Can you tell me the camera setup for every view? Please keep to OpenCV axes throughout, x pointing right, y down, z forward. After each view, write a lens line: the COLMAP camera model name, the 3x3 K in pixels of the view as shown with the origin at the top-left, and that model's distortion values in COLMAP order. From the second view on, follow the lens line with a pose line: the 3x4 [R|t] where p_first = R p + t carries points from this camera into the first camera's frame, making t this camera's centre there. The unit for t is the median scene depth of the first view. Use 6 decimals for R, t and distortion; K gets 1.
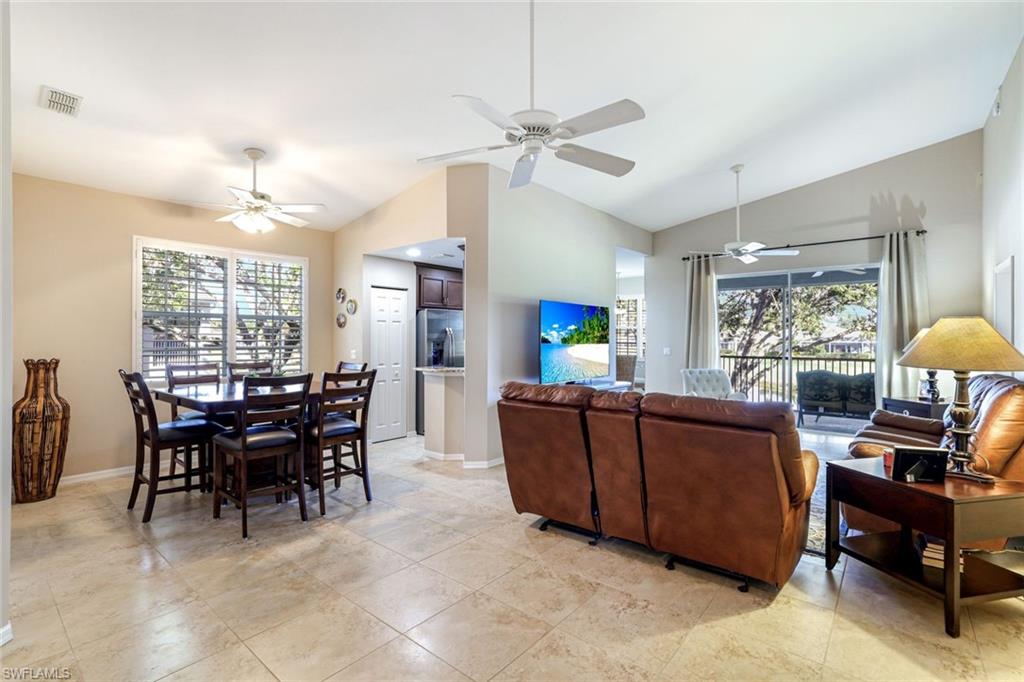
lens RADIAL K [[480.4, 0, 510.3], [0, 480.4, 338.1], [0, 0, 1]] dist [-0.000295, -0.000015]
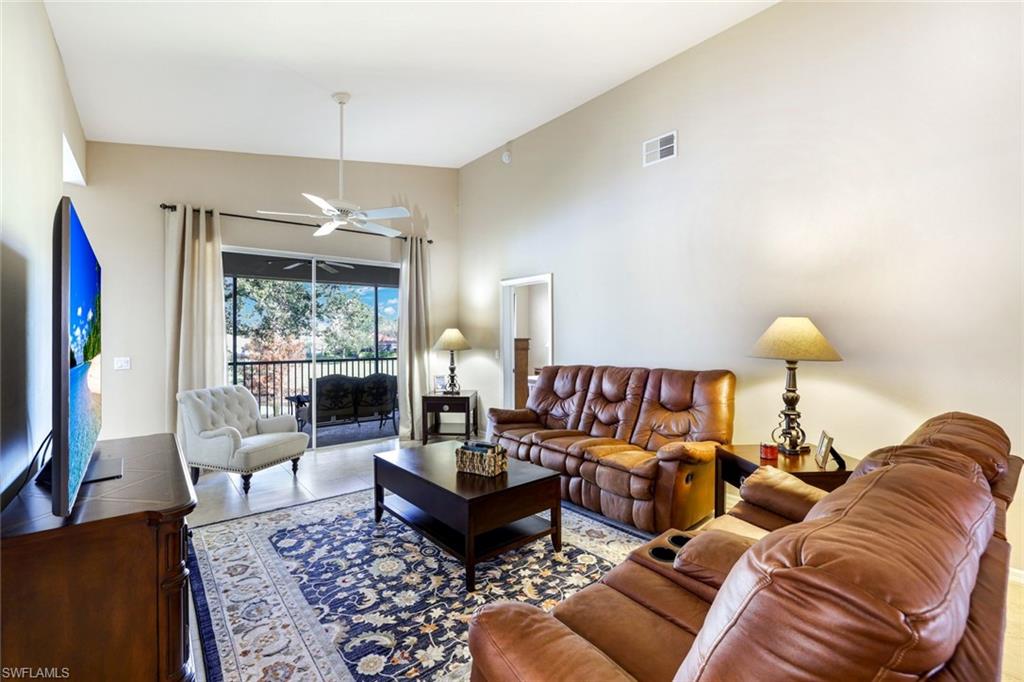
lens RADIAL K [[451.8, 0, 511.1], [0, 451.8, 336.2], [0, 0, 1]] dist [-0.001009, 0.000131]
pose [[0.217115, -0.001266, 0.976145, -0.100870], [0.011303, 0.999935, -0.001218, 0.000192], [-0.976081, 0.011298, 0.217115, 0.509993]]
